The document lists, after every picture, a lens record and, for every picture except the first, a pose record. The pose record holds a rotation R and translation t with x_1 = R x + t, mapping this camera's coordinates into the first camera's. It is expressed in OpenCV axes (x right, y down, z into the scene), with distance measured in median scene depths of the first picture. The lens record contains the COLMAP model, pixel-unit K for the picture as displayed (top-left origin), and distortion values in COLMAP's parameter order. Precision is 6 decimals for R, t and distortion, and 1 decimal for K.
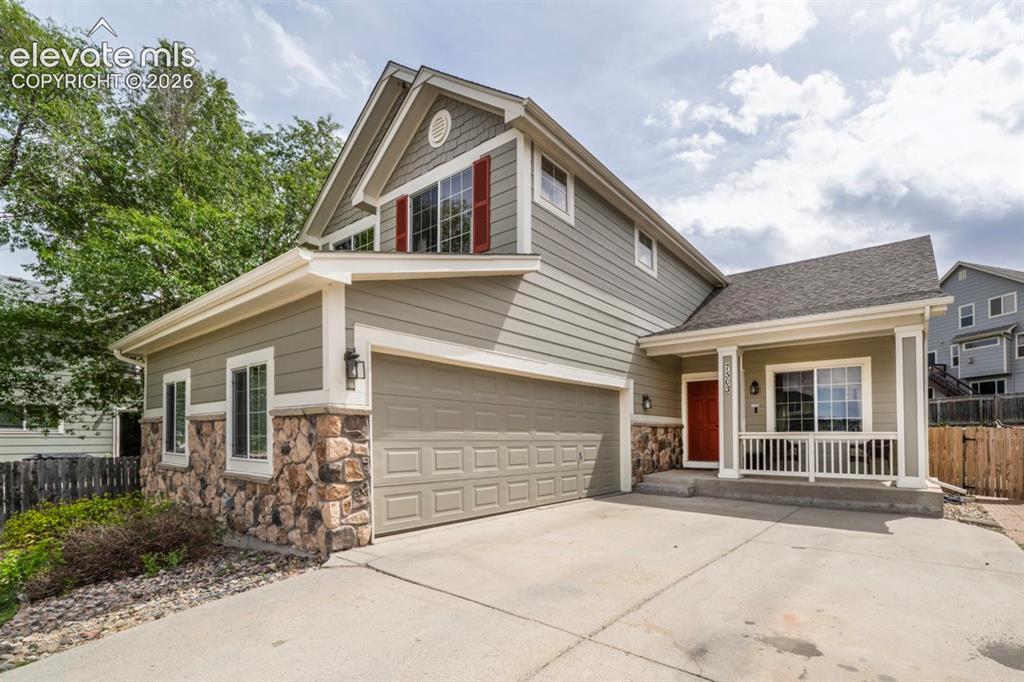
lens RADIAL K [[545.5, 0, 514.4], [0, 545.5, 426.4], [0, 0, 1]] dist [-0.004295, -0.000942]
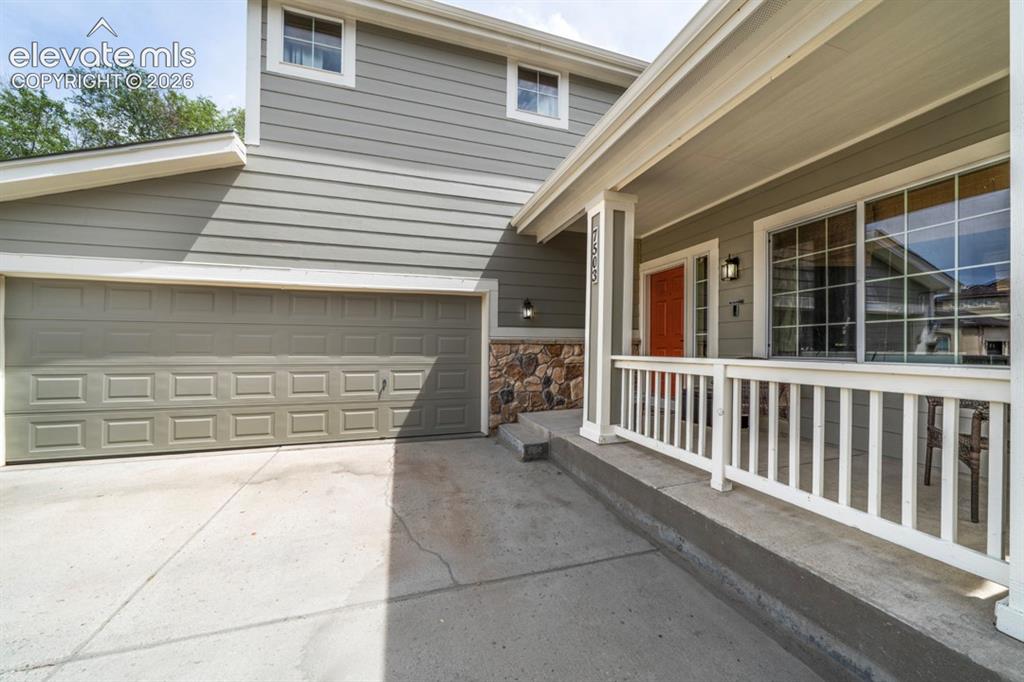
lens RADIAL K [[372.7, 0, 461.1], [0, 372.7, 348.6], [0, 0, 1]] dist [-0.000973, -0.000088]
pose [[0.787961, -0.001274, -0.615724, 0.512726], [0.014582, 0.999756, 0.016591, -0.003715], [0.615553, -0.022052, 0.787787, 0.619859]]
